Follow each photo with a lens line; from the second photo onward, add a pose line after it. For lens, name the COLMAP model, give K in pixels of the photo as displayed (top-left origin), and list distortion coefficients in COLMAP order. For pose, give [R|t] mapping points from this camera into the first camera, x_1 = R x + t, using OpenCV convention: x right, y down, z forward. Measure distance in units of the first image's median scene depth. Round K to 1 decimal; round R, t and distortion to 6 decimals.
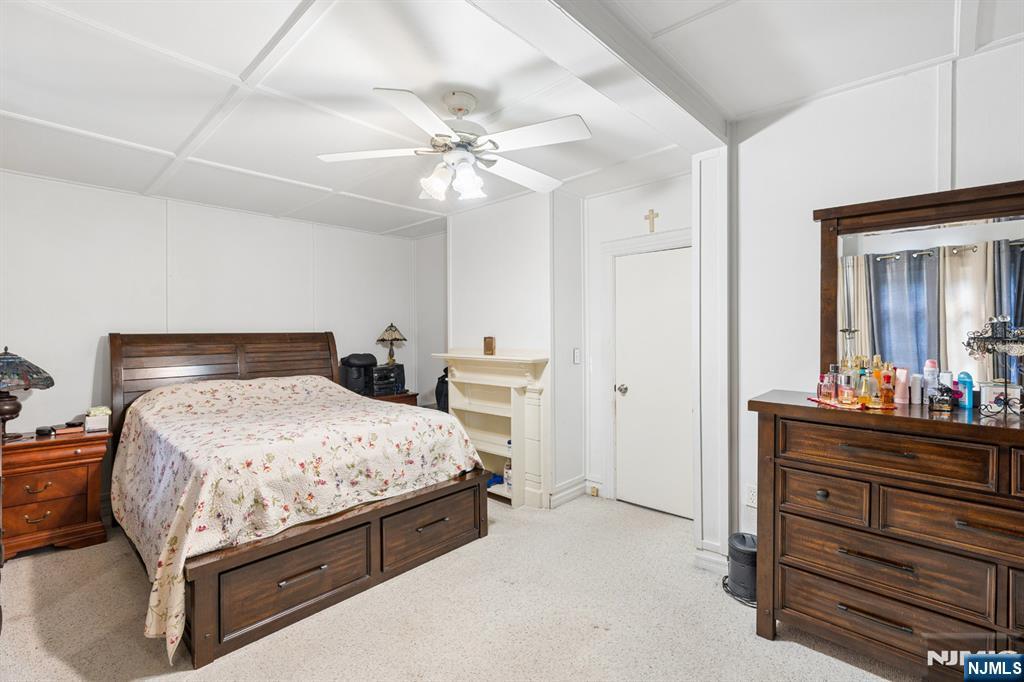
lens RADIAL K [[461.8, 0, 510.4], [0, 461.8, 333.2], [0, 0, 1]] dist [-0.004498, 0.001714]
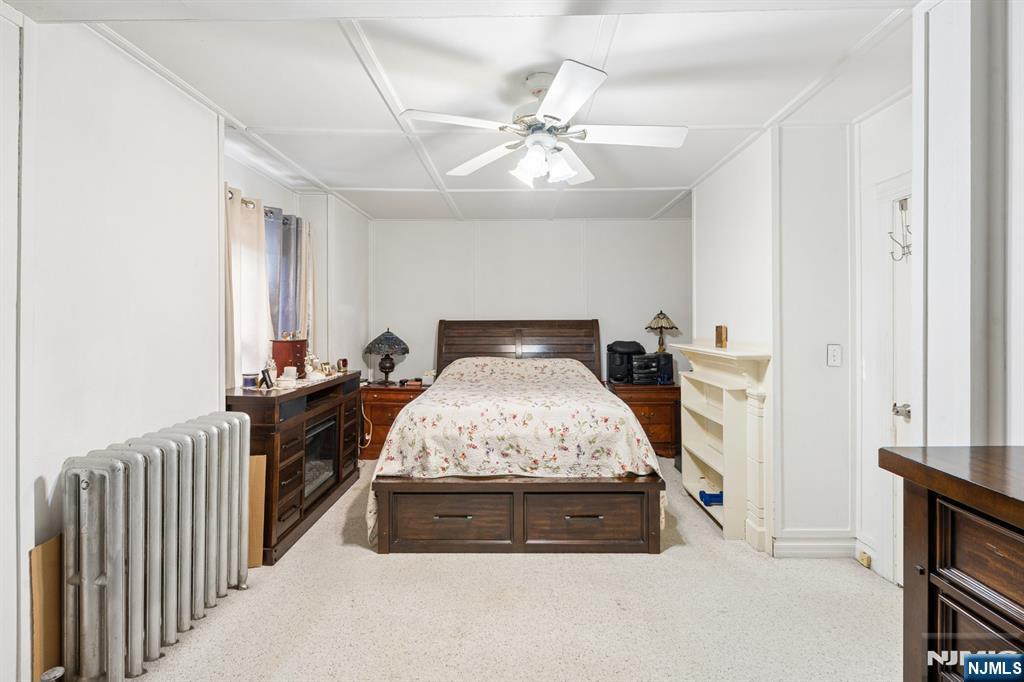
lens RADIAL K [[461.8, 0, 503.9], [0, 461.8, 323.1], [0, 0, 1]] dist [-0.004498, 0.001714]
pose [[0.670251, 0.008852, -0.742081, 0.419095], [-0.005065, 0.999960, 0.007354, -0.001598], [0.742117, -0.001171, 0.670270, 0.213731]]
